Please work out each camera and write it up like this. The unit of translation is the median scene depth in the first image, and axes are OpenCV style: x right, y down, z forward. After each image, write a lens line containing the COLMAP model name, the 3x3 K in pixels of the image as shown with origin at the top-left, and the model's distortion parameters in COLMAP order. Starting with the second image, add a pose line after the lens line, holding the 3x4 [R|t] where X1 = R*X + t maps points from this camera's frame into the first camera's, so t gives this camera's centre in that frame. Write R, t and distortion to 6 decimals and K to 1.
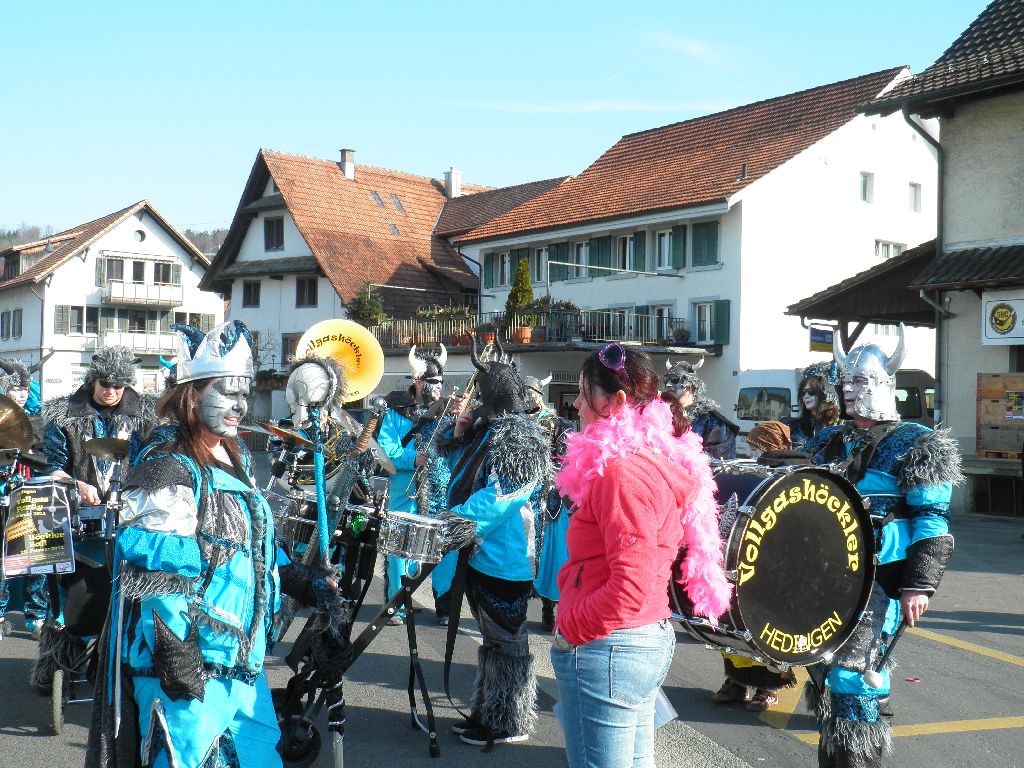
lens RADIAL K [[1192.1, 0, 502.1], [0, 1192.1, 427.2], [0, 0, 1]] dist [-0.064360, 0.000000]
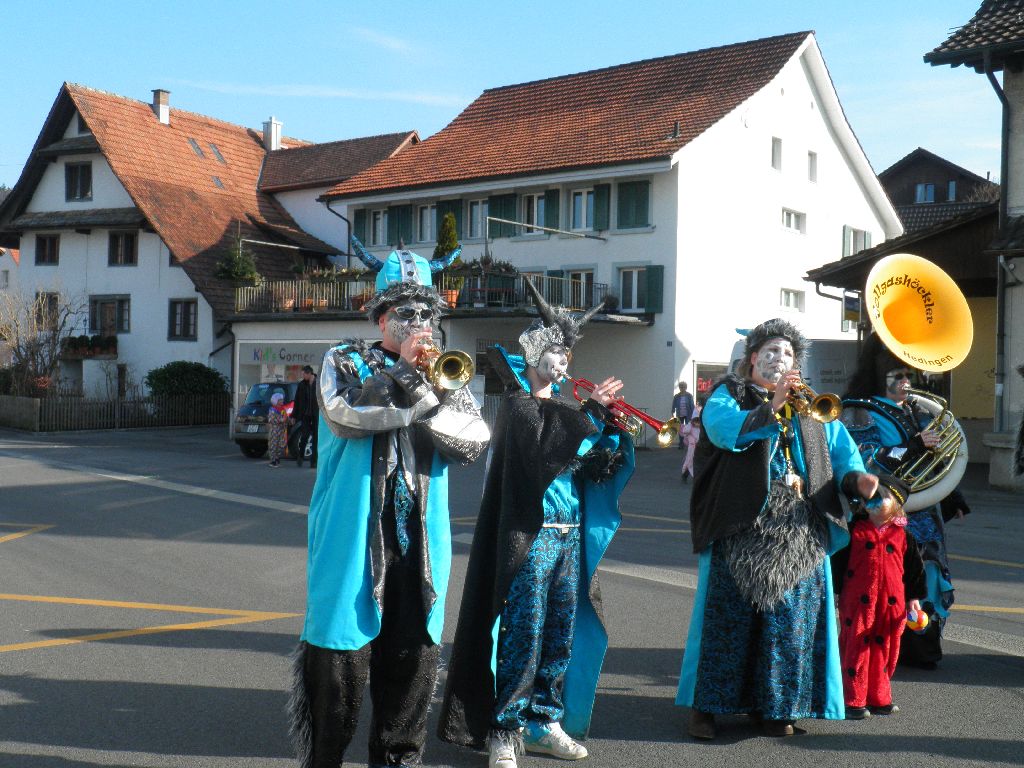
lens RADIAL K [[1192.1, 0, 507.7], [0, 1192.1, 395.1], [0, 0, 1]] dist [-0.064360, 0.000000]
pose [[0.968593, -0.002046, 0.248644, -0.127470], [0.002869, 0.999992, -0.002950, -0.001923], [-0.248636, 0.003571, 0.968590, 0.097164]]
